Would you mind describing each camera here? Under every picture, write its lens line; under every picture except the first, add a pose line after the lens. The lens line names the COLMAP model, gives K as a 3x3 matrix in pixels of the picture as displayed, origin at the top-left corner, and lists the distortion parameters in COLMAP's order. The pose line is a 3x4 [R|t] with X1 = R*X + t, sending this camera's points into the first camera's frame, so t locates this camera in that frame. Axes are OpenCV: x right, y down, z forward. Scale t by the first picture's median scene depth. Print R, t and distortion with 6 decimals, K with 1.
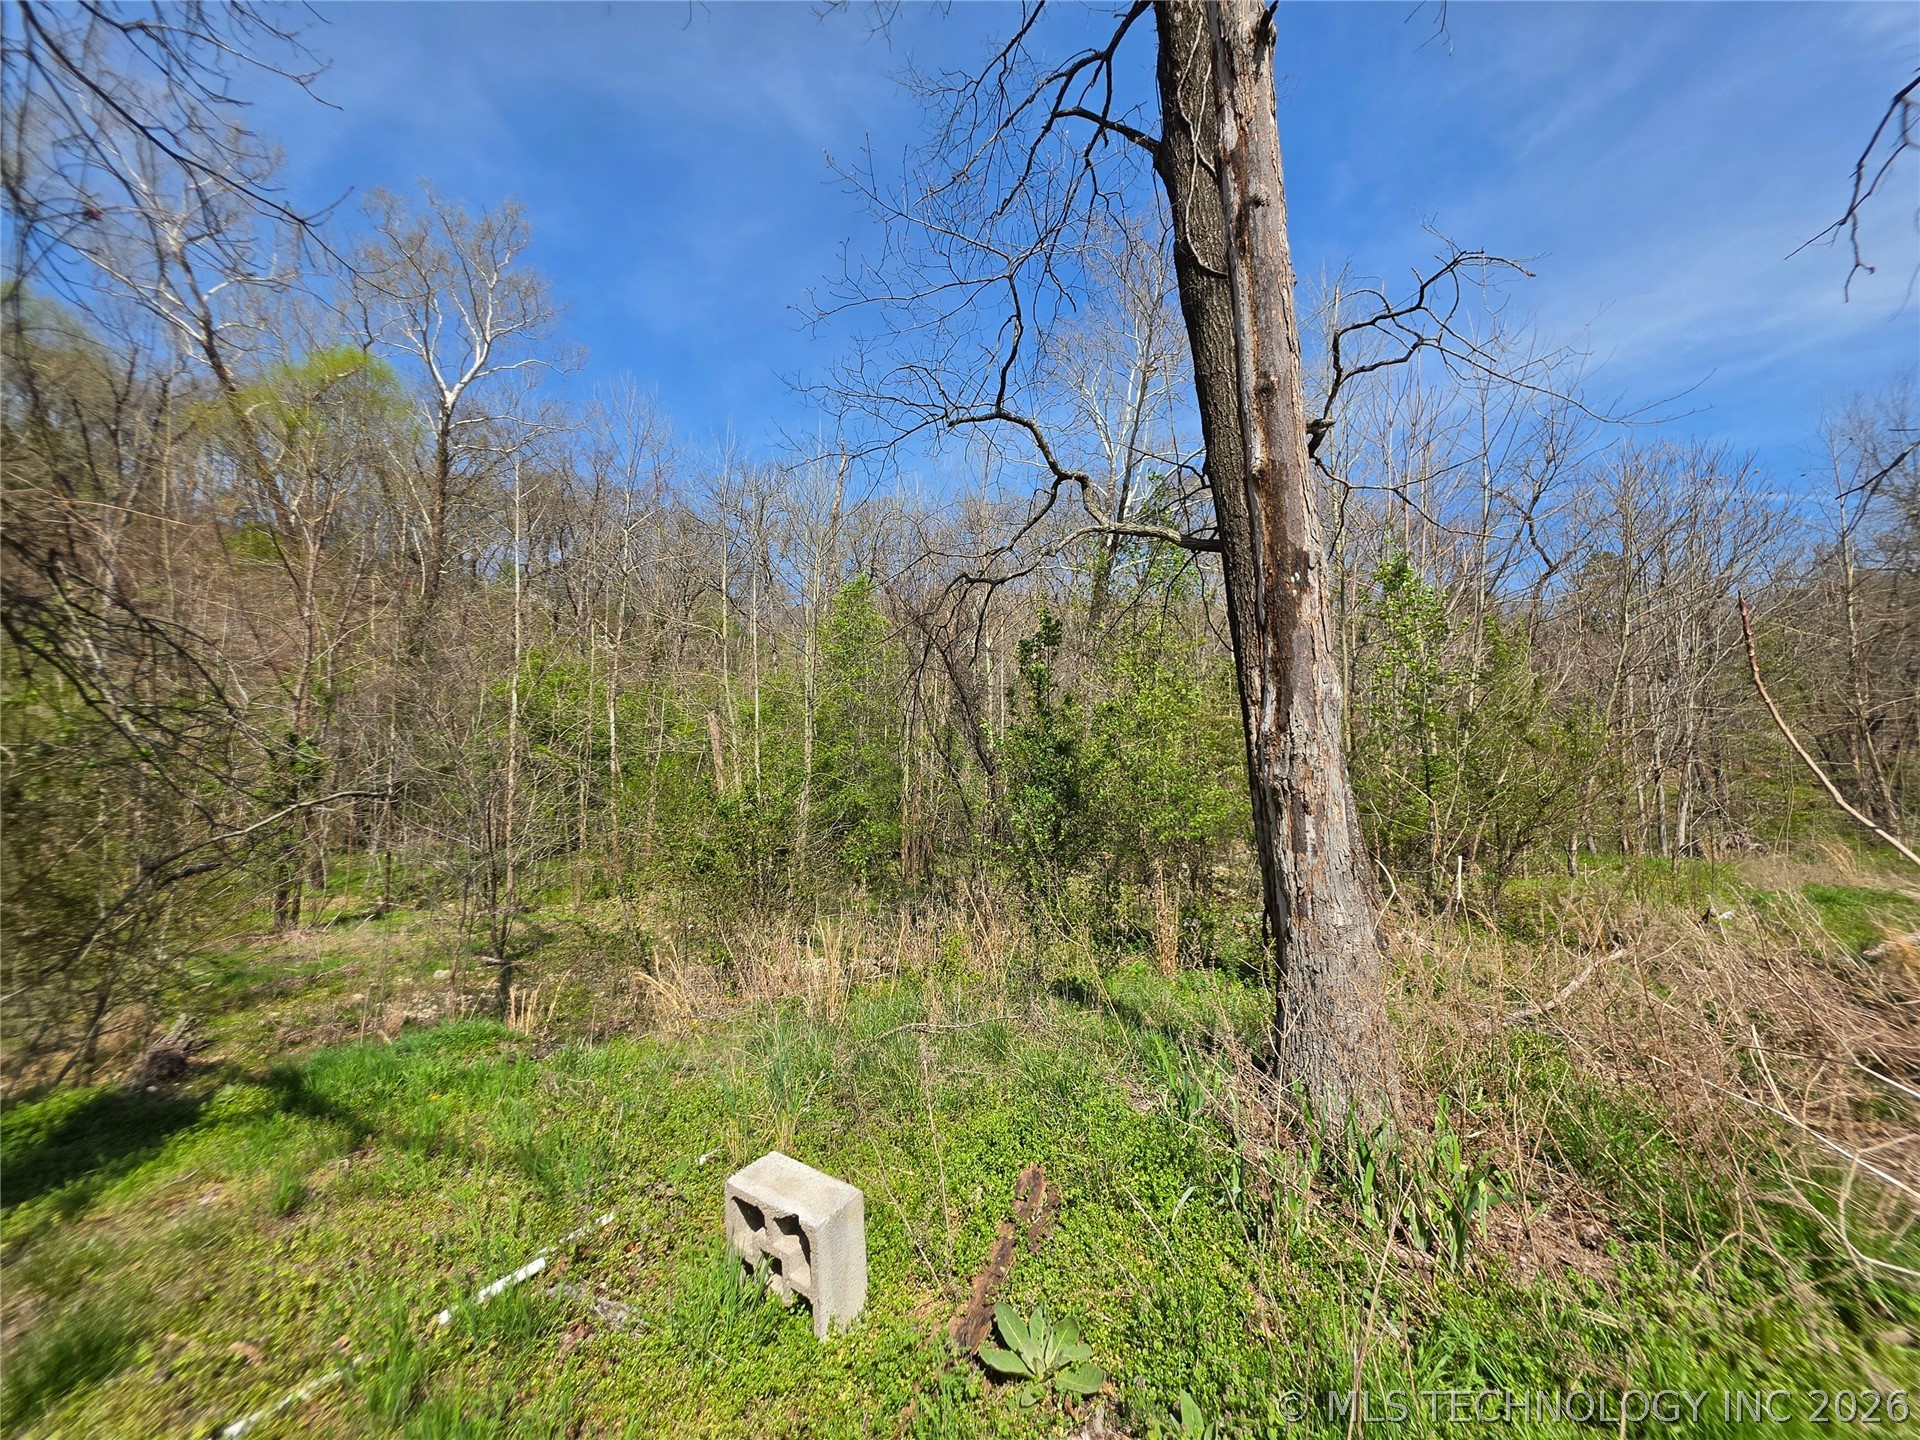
lens RADIAL K [[769.1, 0, 947.9], [0, 769.1, 714.4], [0, 0, 1]] dist [-0.002473, 0.001804]
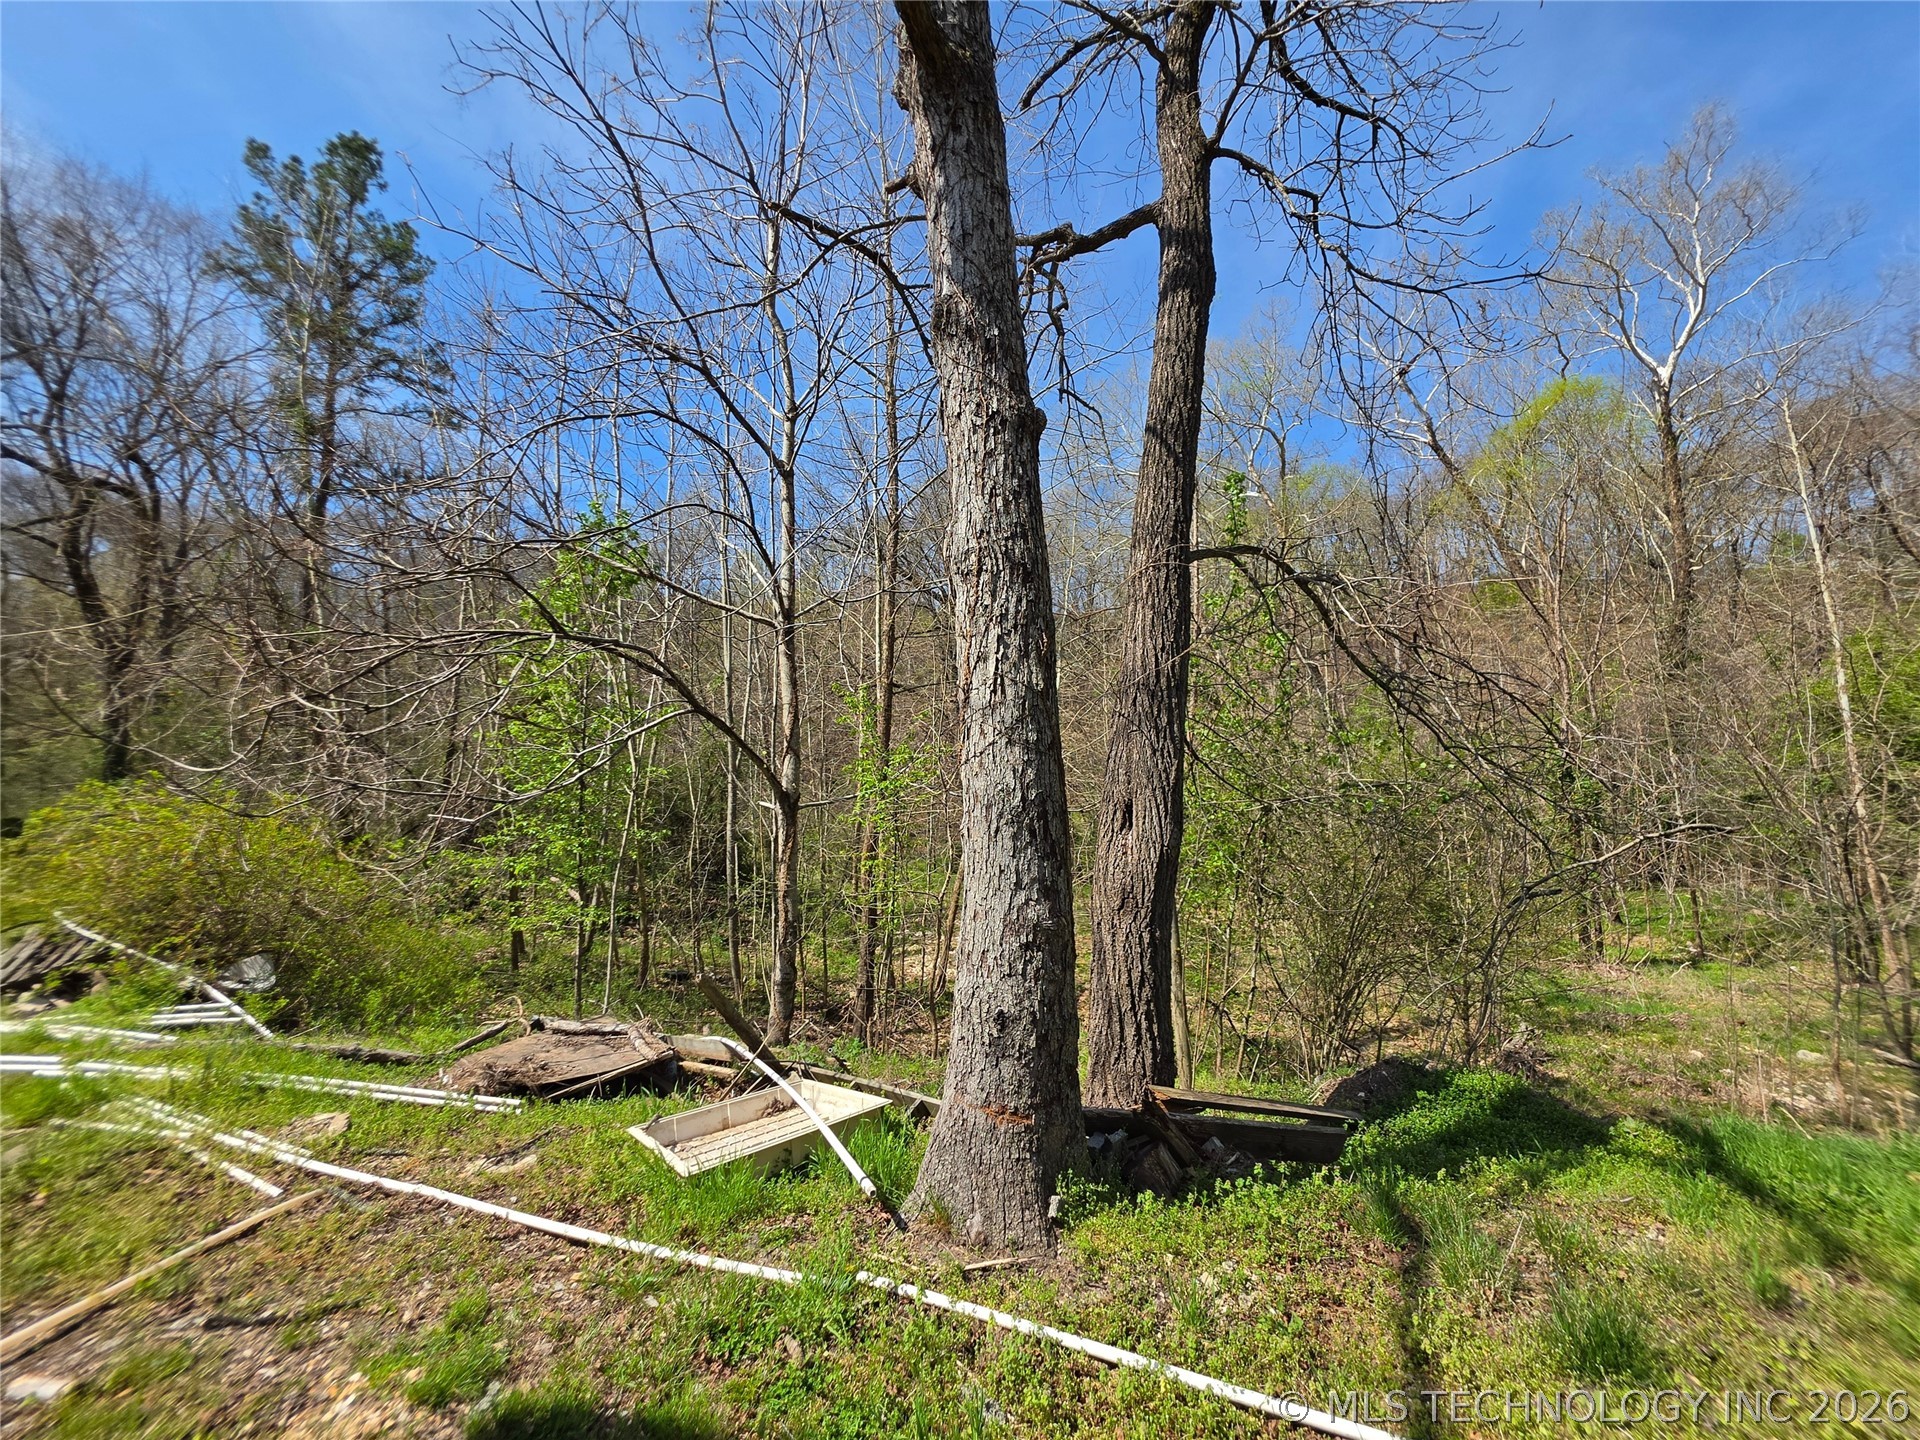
lens RADIAL K [[769.1, 0, 948.5], [0, 769.1, 709.5], [0, 0, 1]] dist [-0.002473, 0.001804]
pose [[0.199088, -0.128103, -0.971573, -0.018545], [0.083861, 0.990010, -0.113350, -0.000986], [0.976387, -0.058911, 0.207842, -0.010613]]
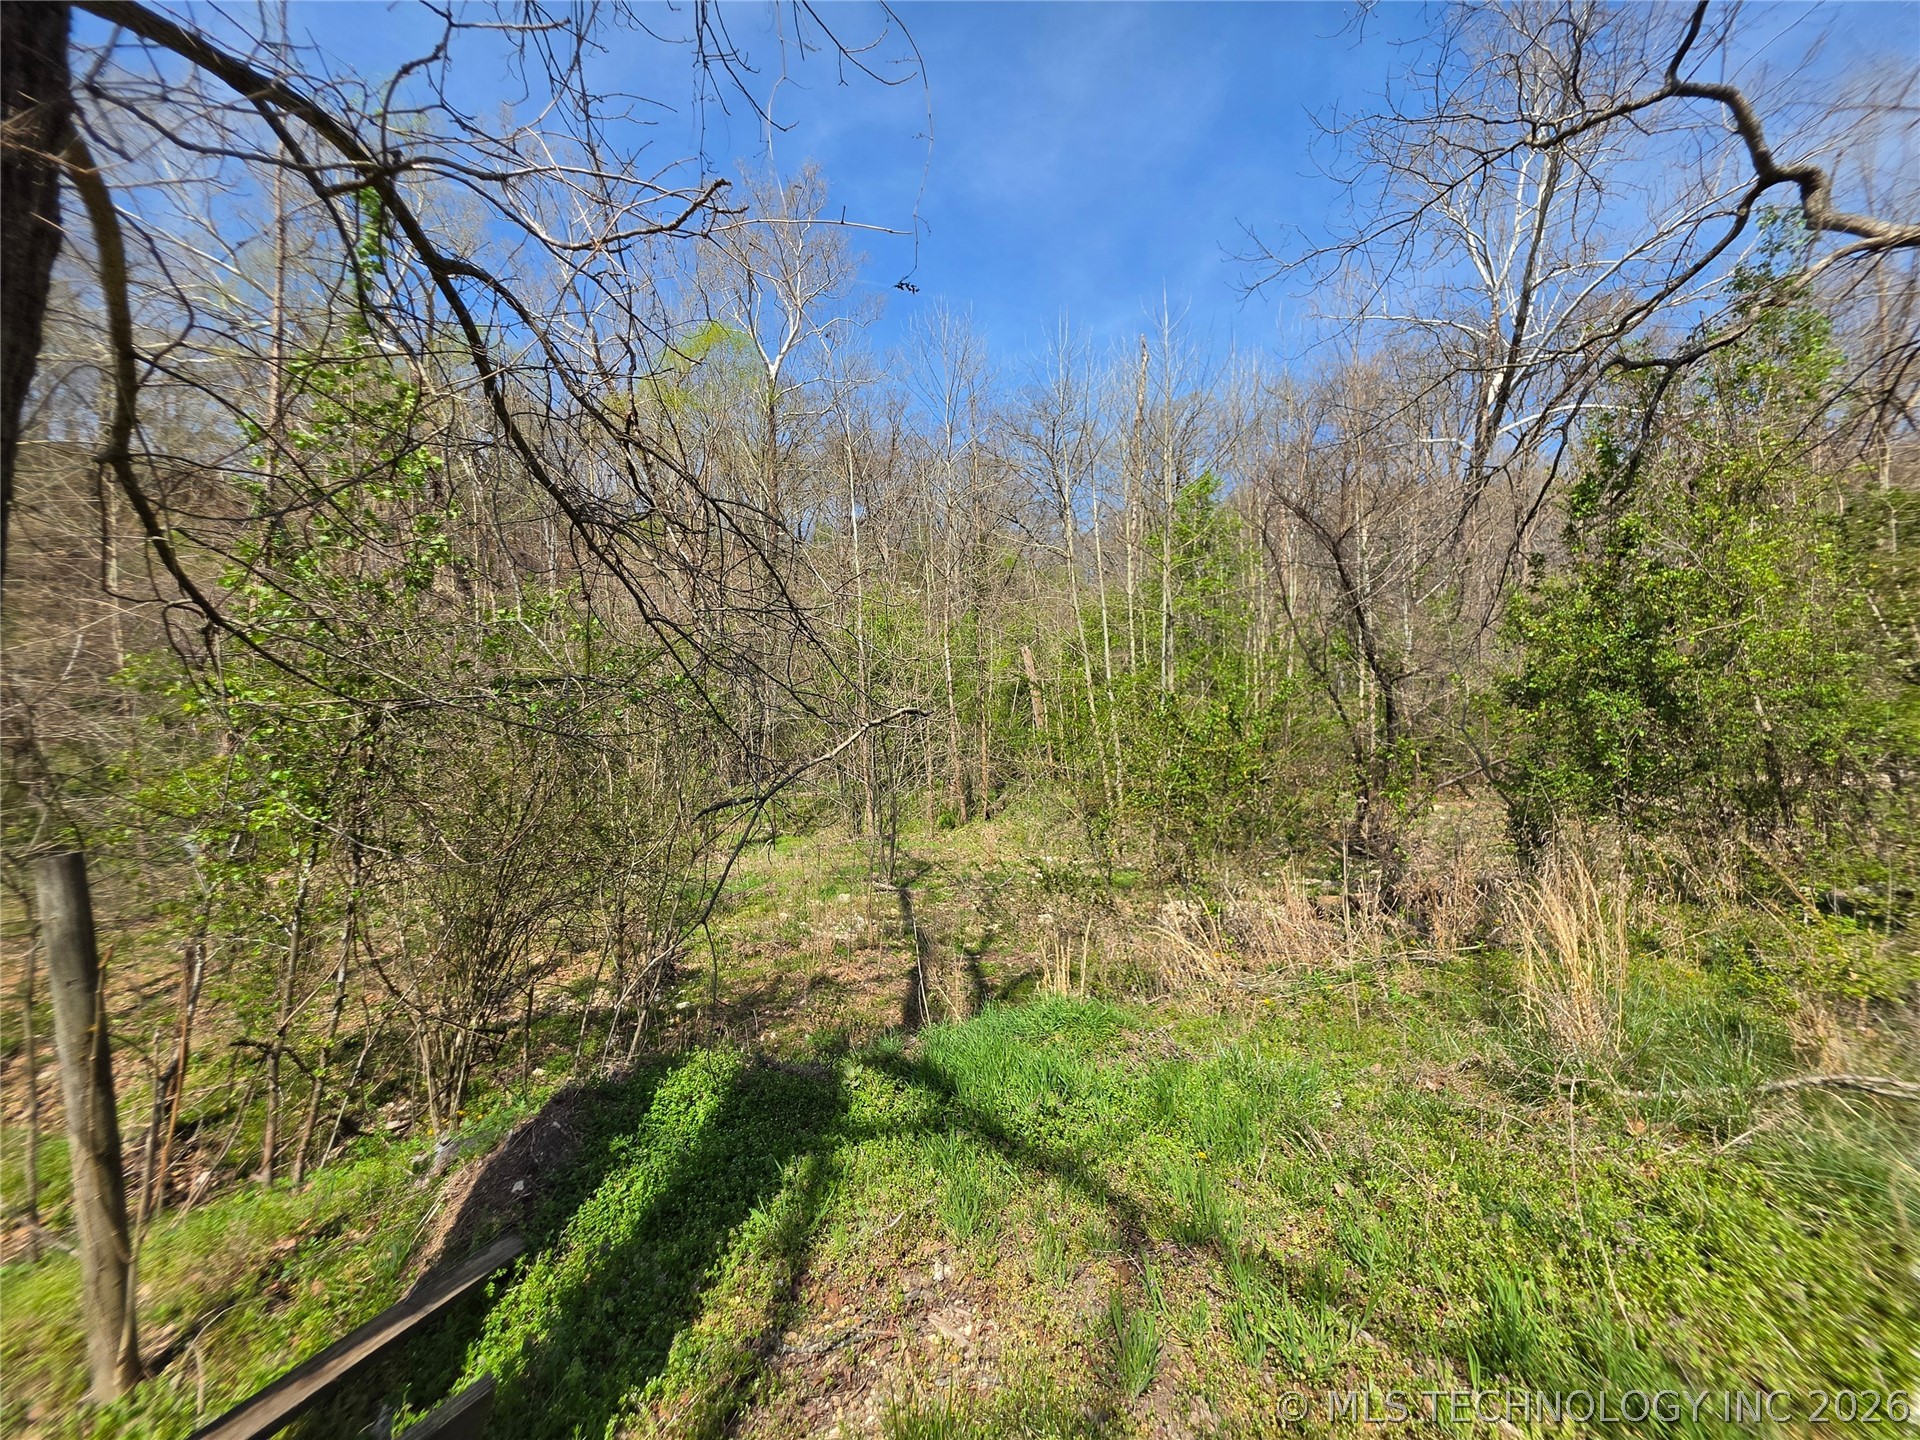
lens RADIAL K [[769.1, 0, 946.8], [0, 769.1, 712.4], [0, 0, 1]] dist [-0.002473, 0.001804]
pose [[0.934578, -0.036424, -0.353888, -0.138735], [0.066414, 0.995120, 0.072969, 0.014357], [0.349503, -0.091699, 0.932437, 0.080406]]
